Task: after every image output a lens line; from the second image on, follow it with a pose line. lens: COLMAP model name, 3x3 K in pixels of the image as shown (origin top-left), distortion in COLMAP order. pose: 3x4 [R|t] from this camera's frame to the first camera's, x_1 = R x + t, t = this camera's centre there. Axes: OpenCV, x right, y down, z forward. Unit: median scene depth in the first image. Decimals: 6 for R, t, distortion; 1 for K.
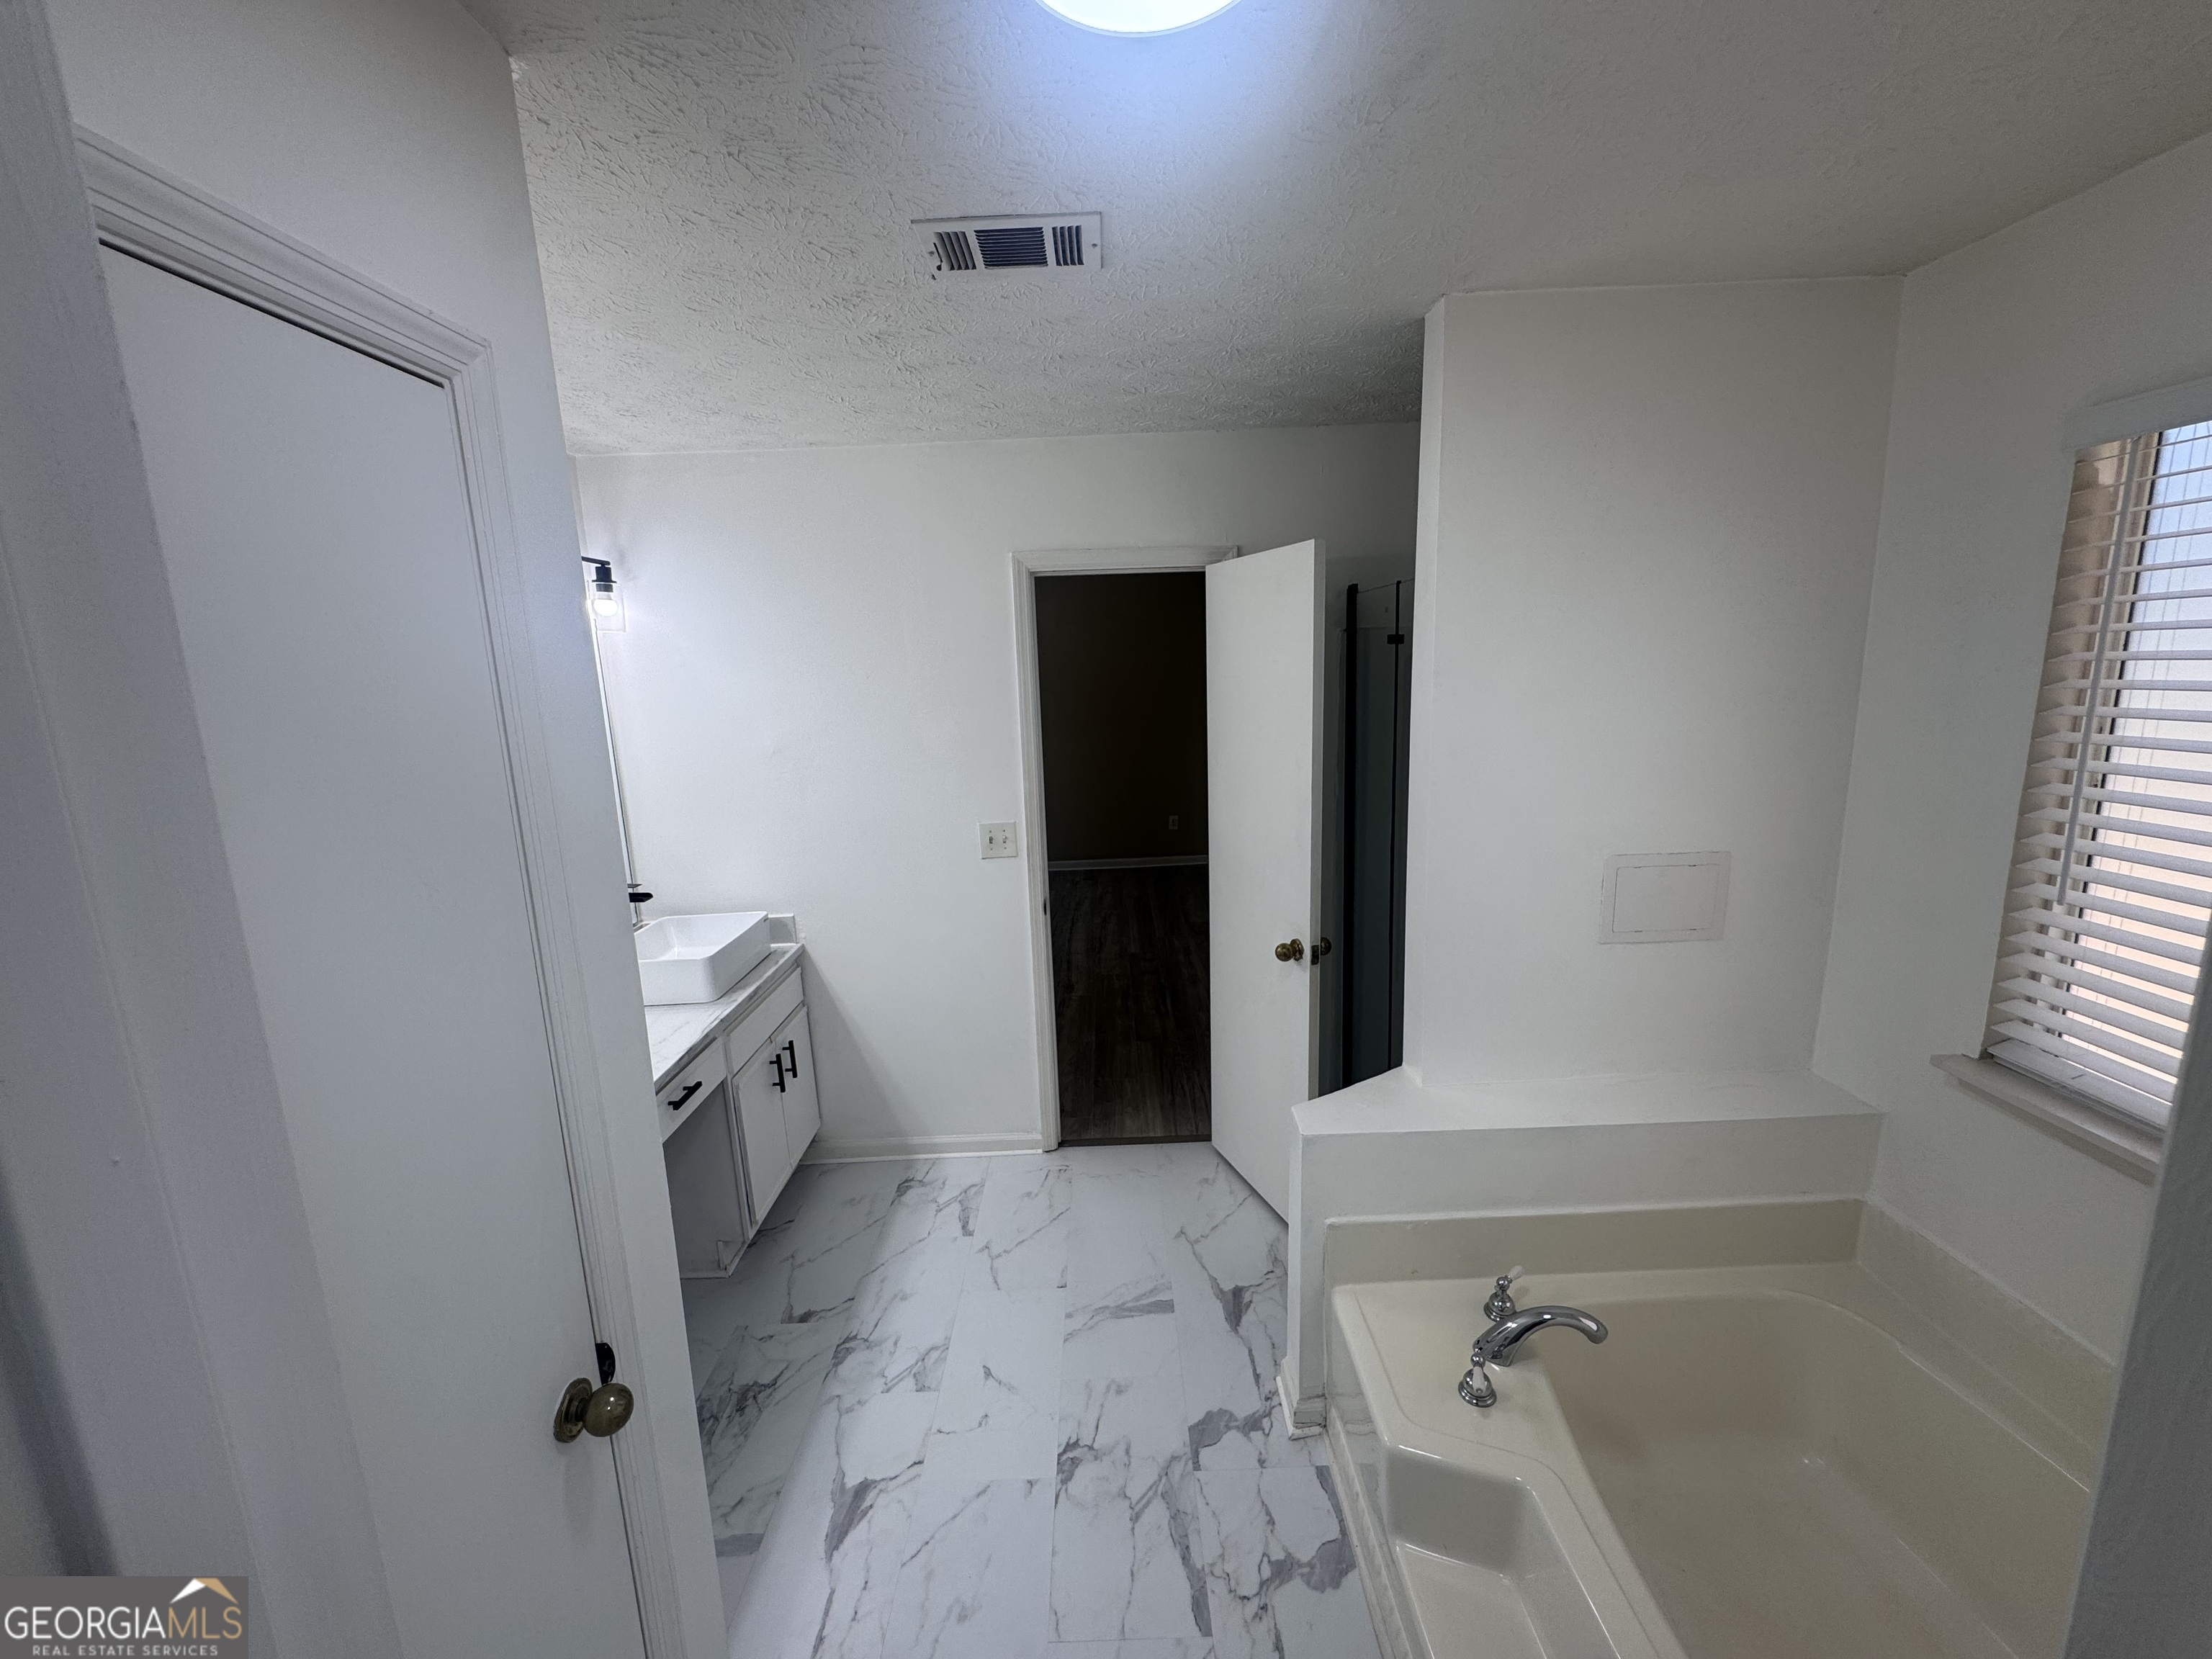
lens RADIAL K [[884.0, 0, 1104.6], [0, 884.0, 830.5], [0, 0, 1]] dist [-0.003573, 0.000301]
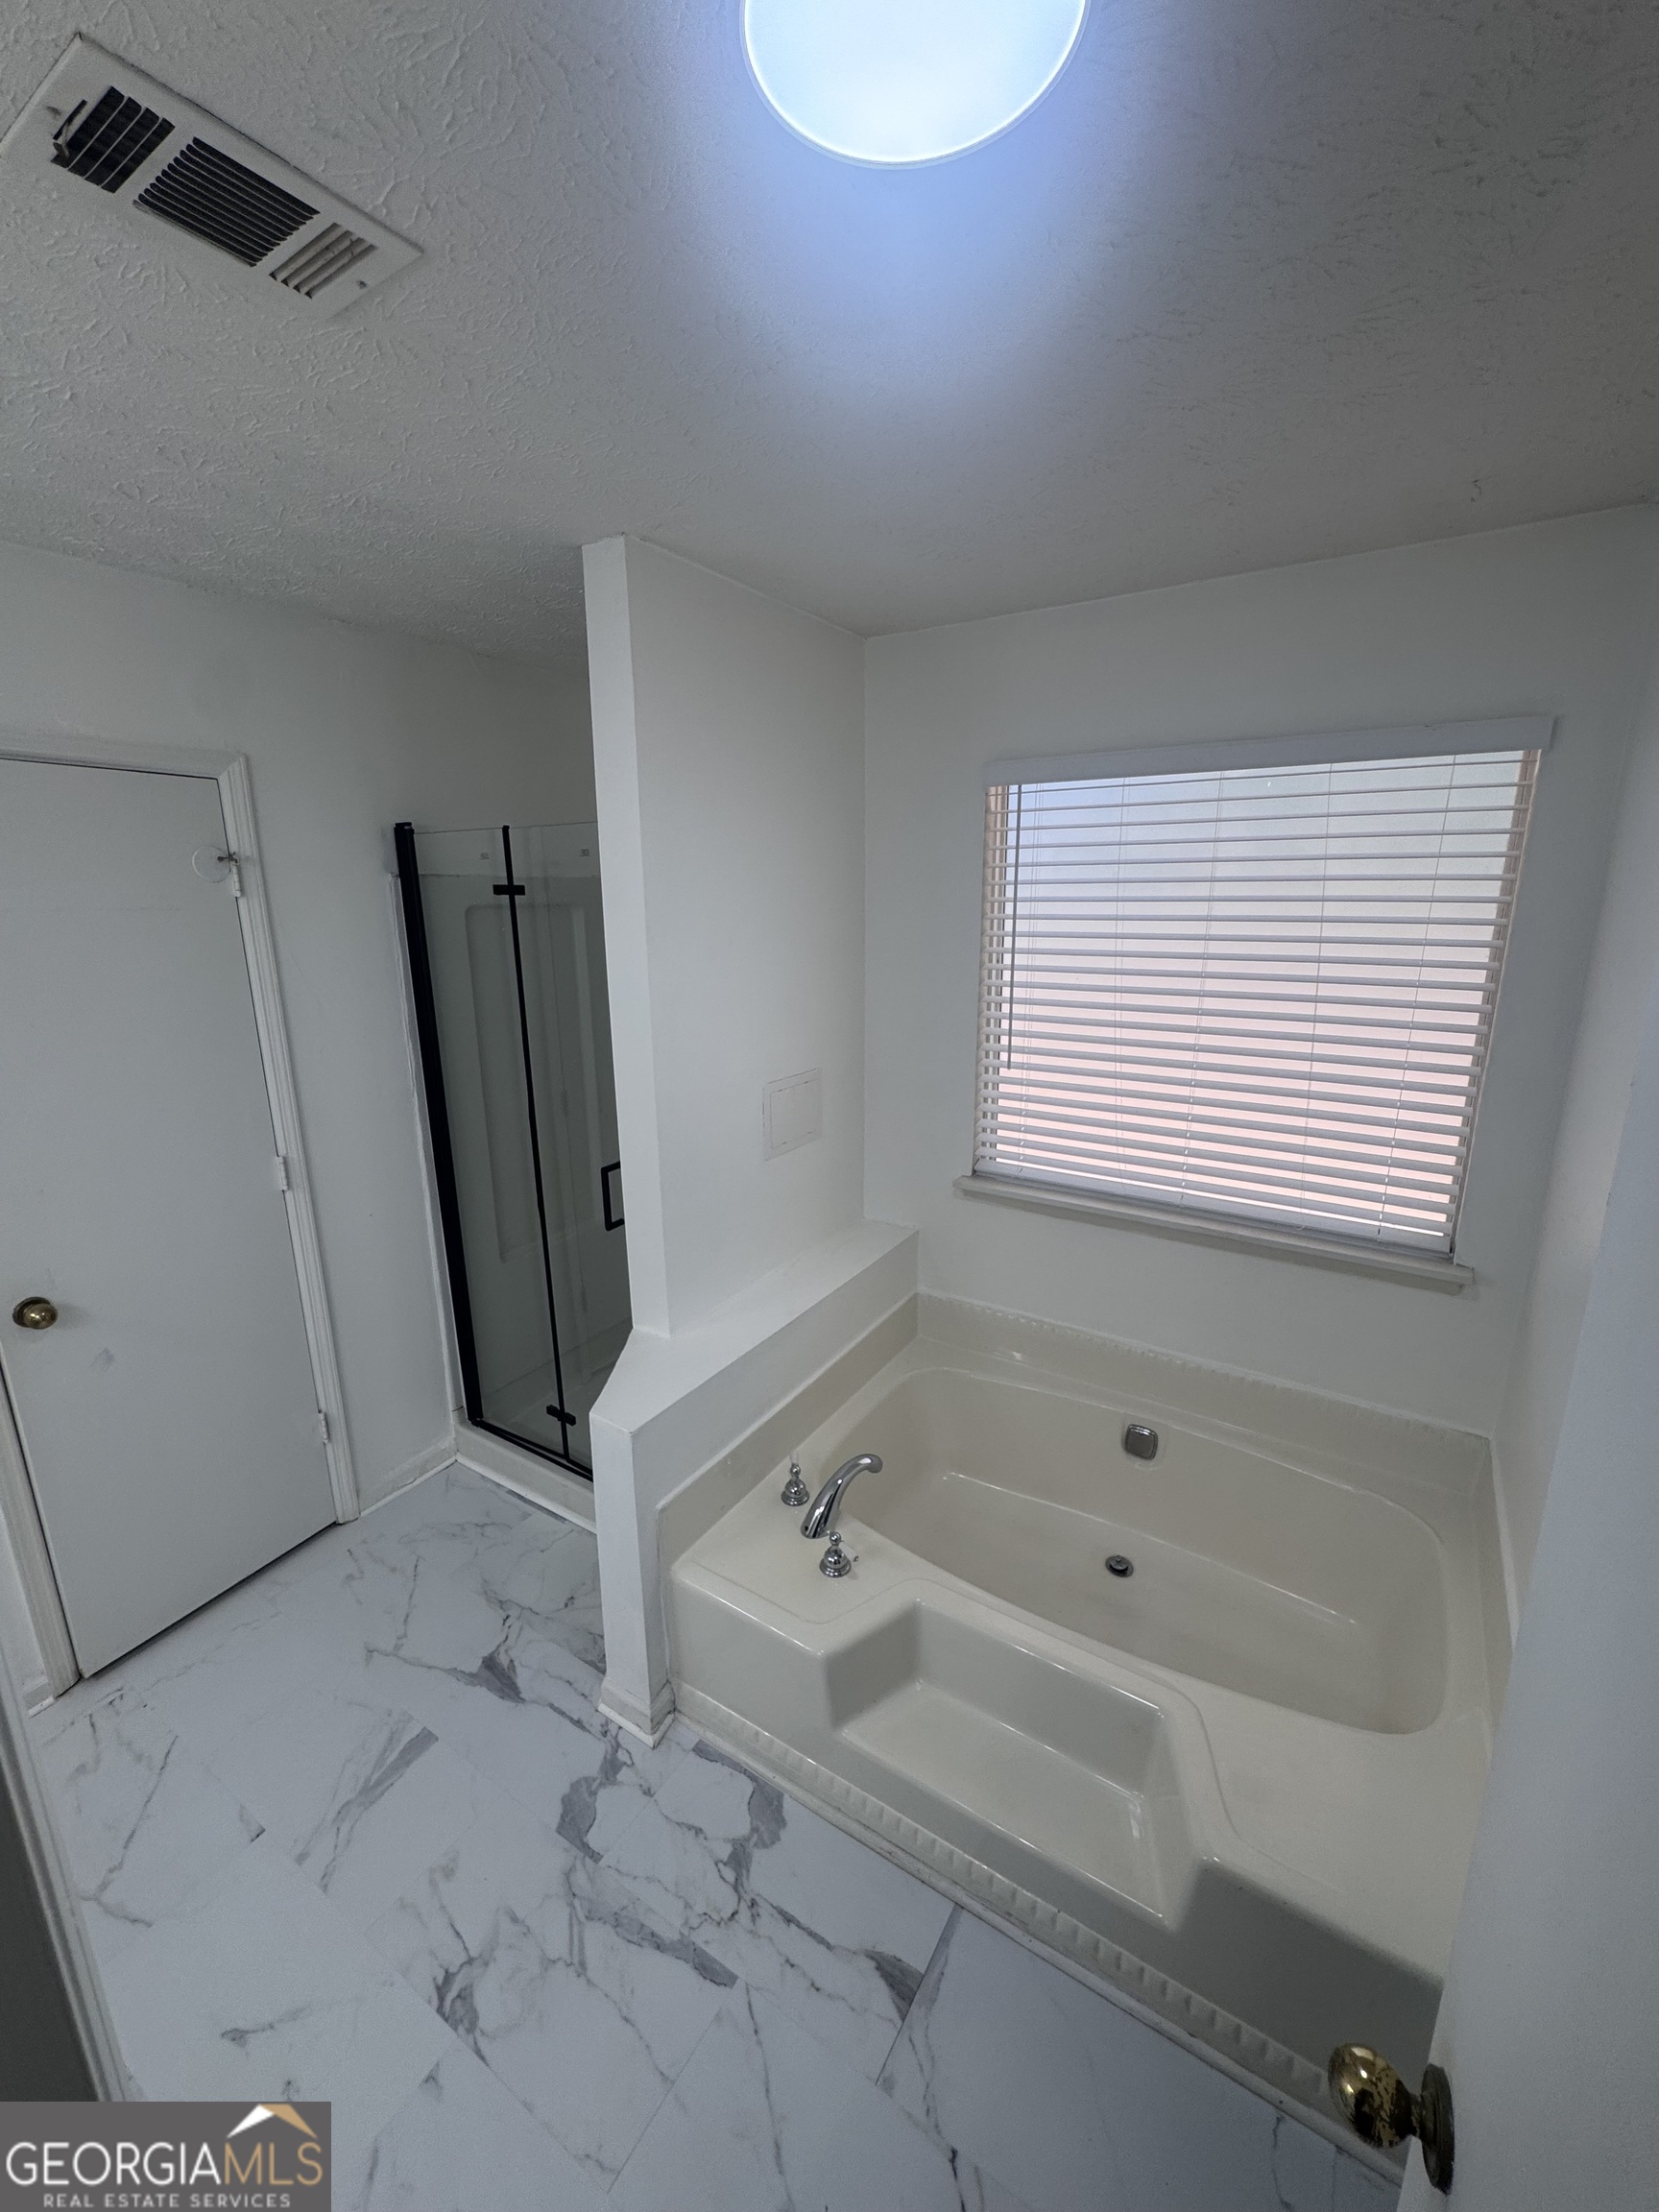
lens RADIAL K [[884.0, 0, 829.5], [0, 884.0, 1106.0], [0, 0, 1]] dist [-0.003573, 0.000301]
pose [[0.538746, -0.168930, 0.825358, -0.357281], [0.145879, 0.983597, 0.106095, -0.056476], [-0.829742, 0.063244, 0.554552, 0.288211]]
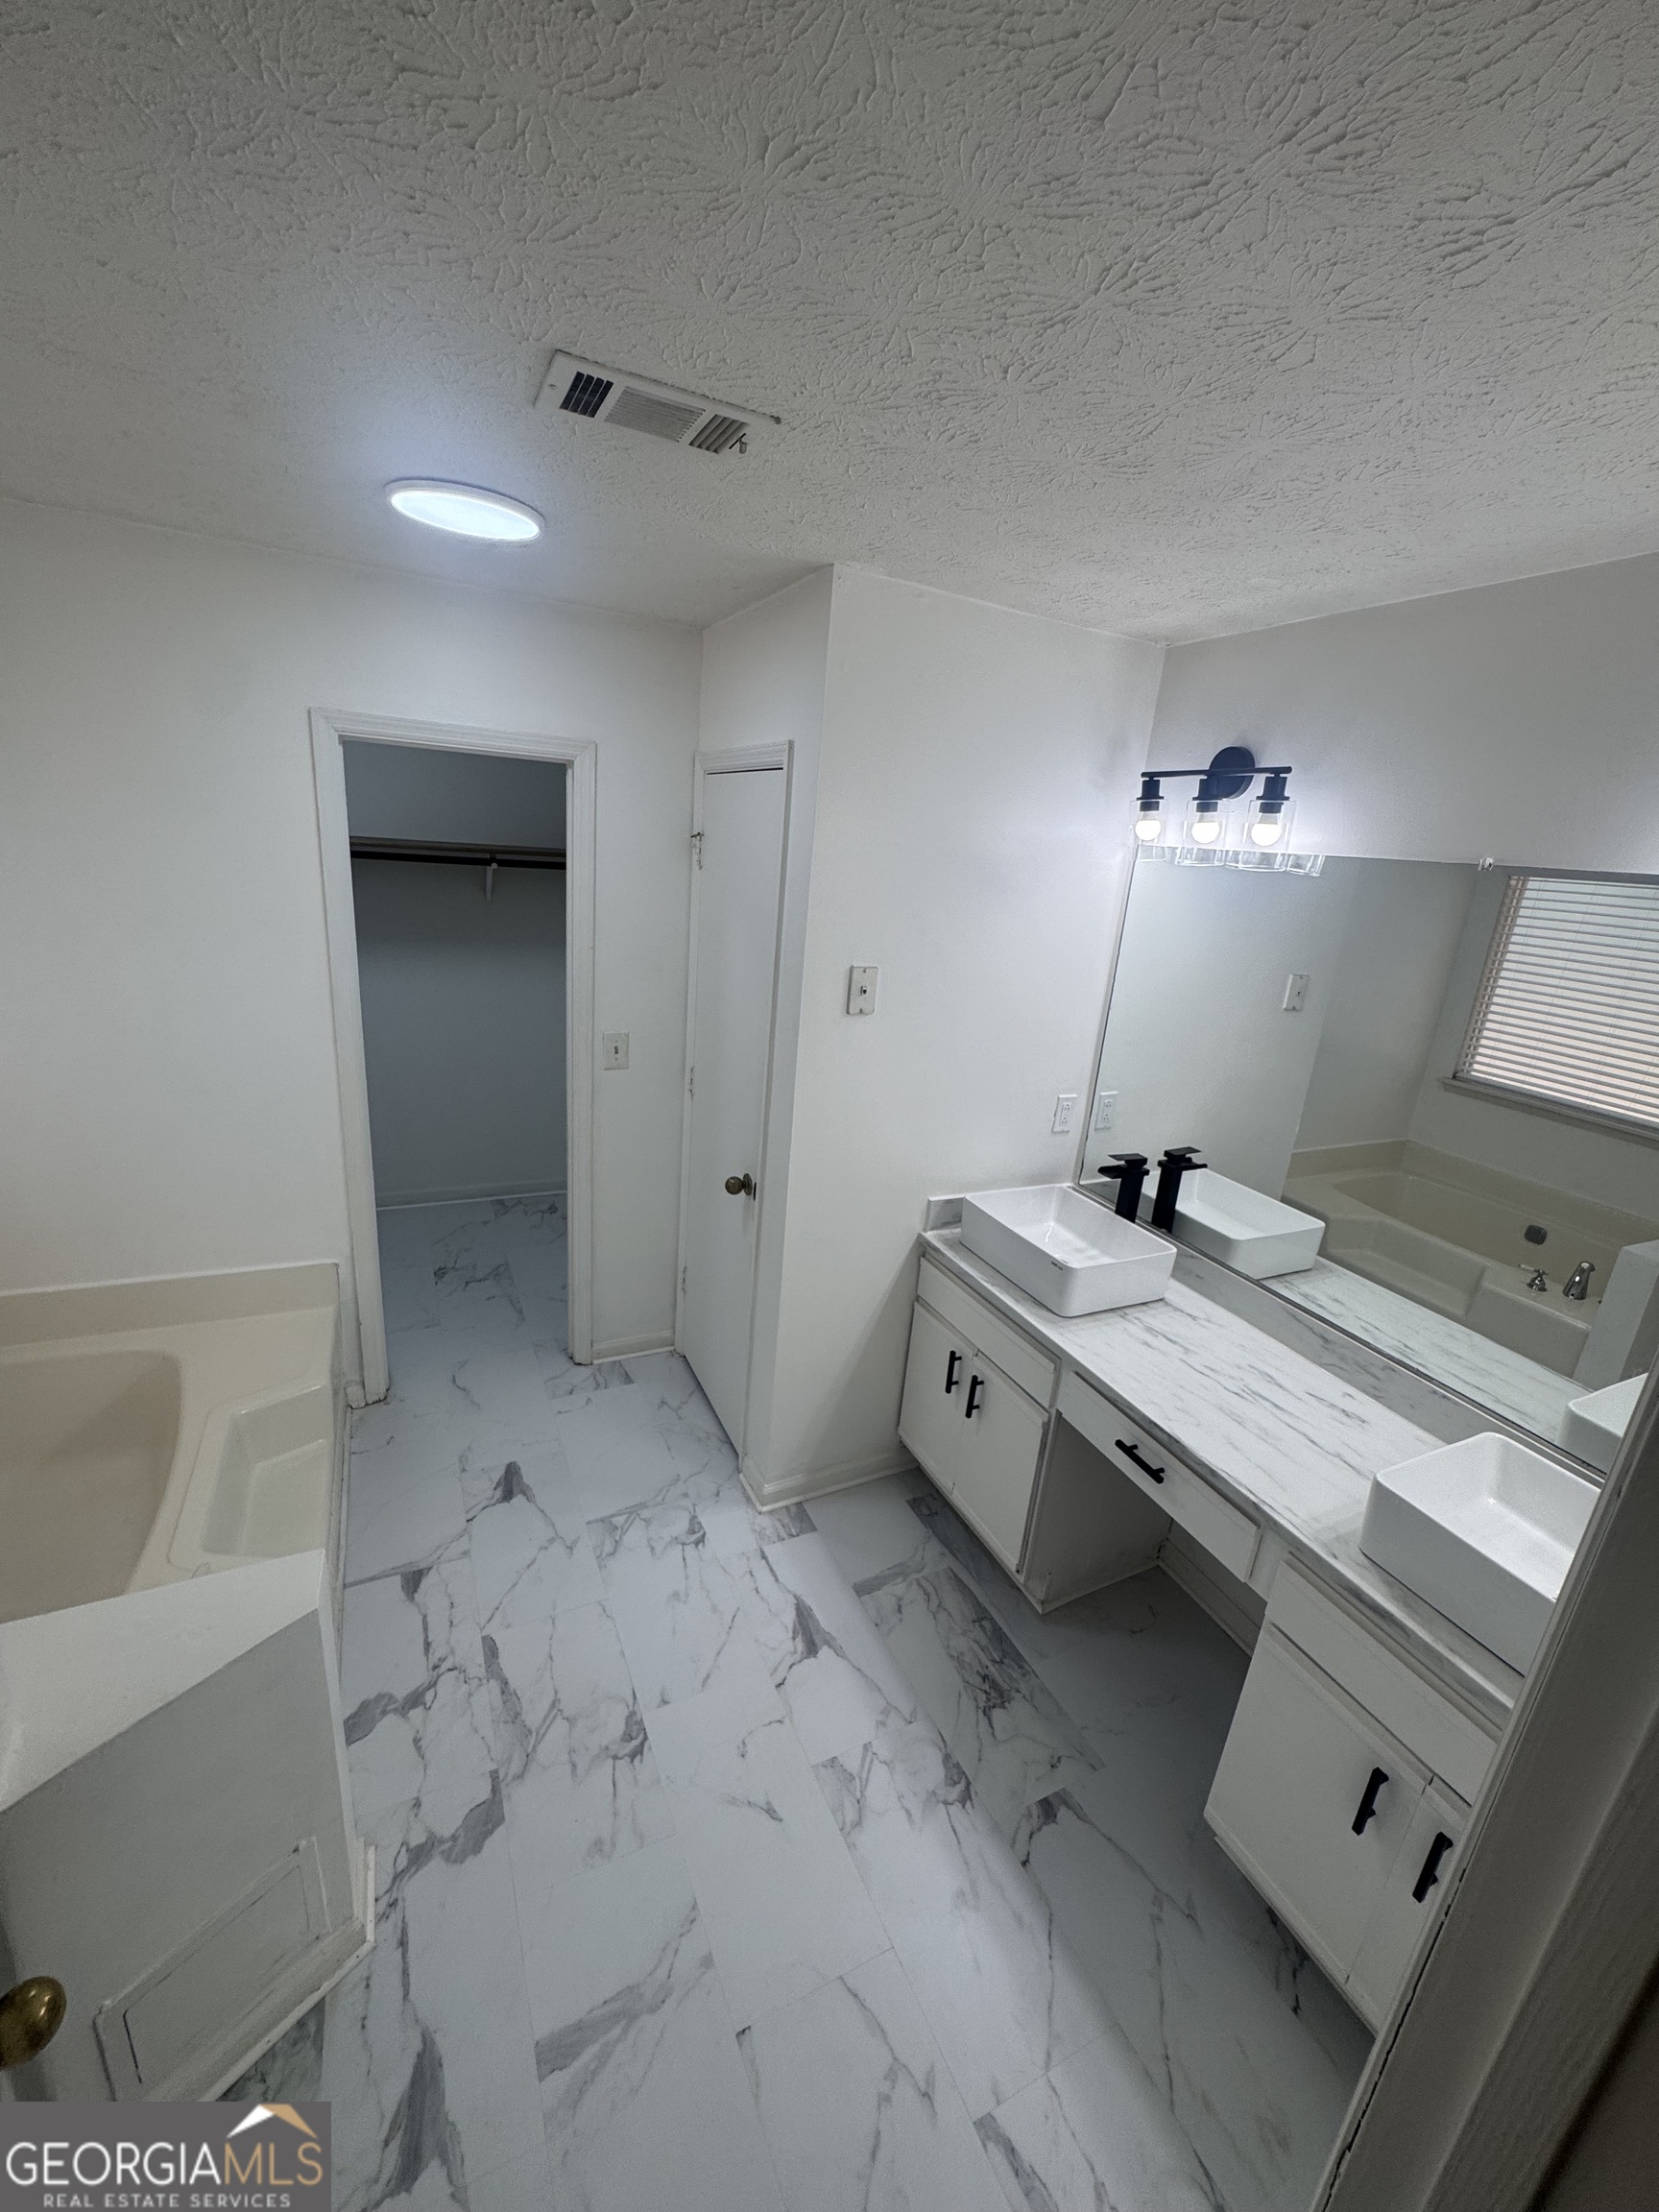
lens RADIAL K [[886.2, 0, 830.2], [0, 886.2, 1106.1], [0, 0, 1]] dist [-0.004927, 0.000328]
pose [[-0.900900, 0.086557, -0.425308, 0.119871], [-0.131177, 0.879785, 0.456914, -0.367902], [0.413729, 0.467424, -0.781244, 1.539471]]
